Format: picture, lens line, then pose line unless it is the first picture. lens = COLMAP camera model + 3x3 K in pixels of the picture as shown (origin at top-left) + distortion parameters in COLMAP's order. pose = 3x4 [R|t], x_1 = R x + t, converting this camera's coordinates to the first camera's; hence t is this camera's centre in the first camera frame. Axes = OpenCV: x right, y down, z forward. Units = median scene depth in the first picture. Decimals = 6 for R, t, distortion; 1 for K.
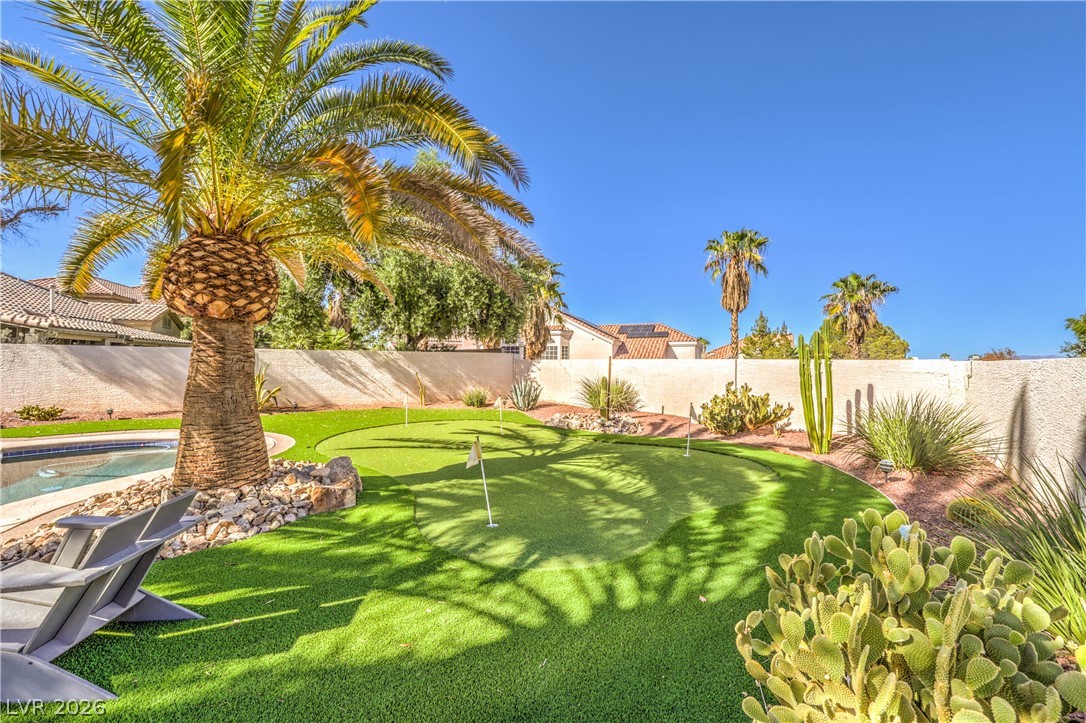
lens RADIAL K [[439.4, 0, 541.5], [0, 439.4, 360.8], [0, 0, 1]] dist [-0.001935, 0.000020]
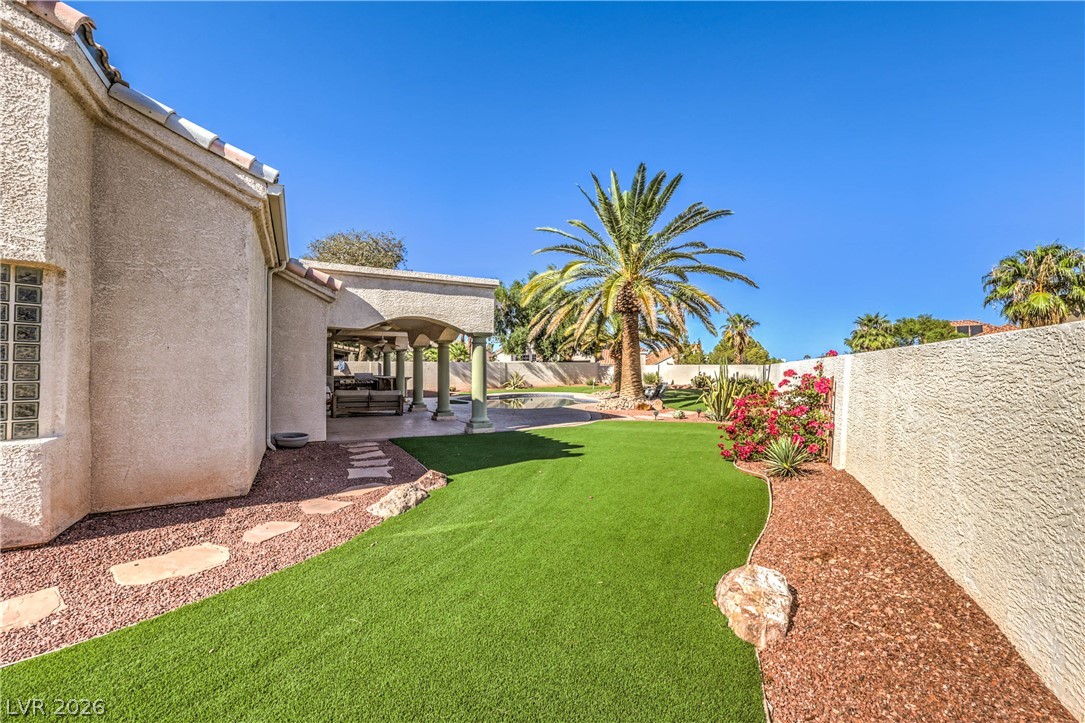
lens RADIAL K [[439.0, 0, 540.6], [0, 439.0, 365.0], [0, 0, 1]] dist [-0.001935, 0.000020]
pose [[0.982894, -0.011519, 0.183812, -0.848689], [0.011052, 0.999933, 0.003566, -0.017481], [-0.183840, -0.001473, 0.982955, -1.268878]]
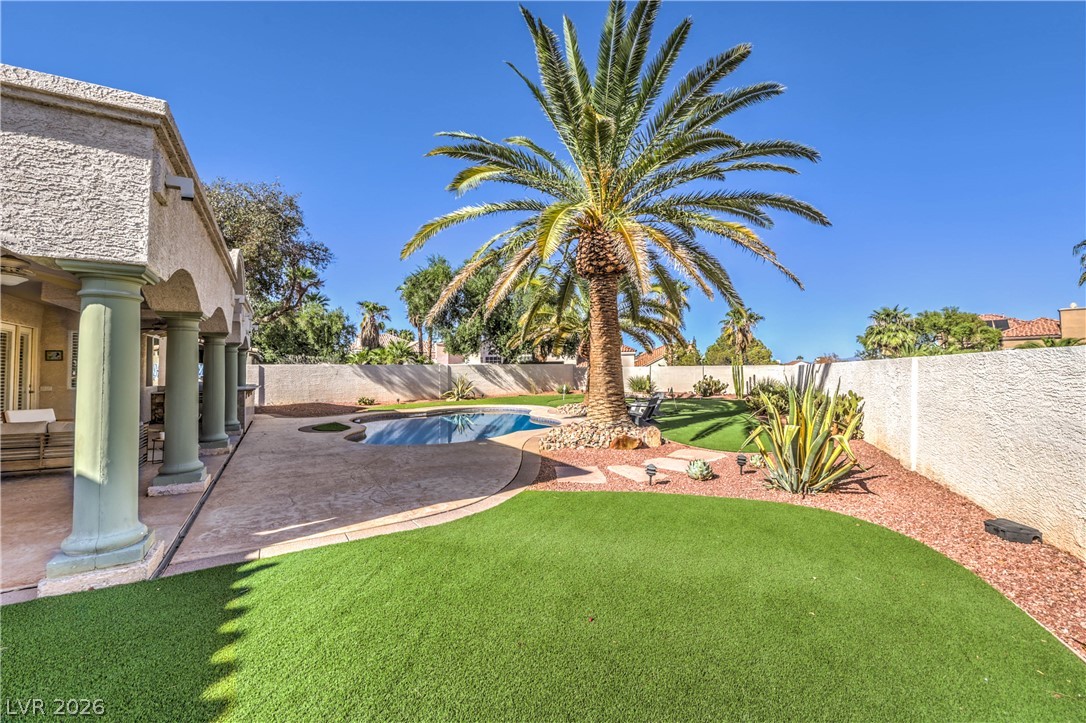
lens RADIAL K [[439.4, 0, 538.8], [0, 439.4, 358.5], [0, 0, 1]] dist [-0.001935, 0.000020]
pose [[0.979112, -0.014648, 0.202793, -0.618896], [0.018735, 0.999658, -0.018250, -0.010435], [-0.202457, 0.021669, 0.979051, -0.773261]]
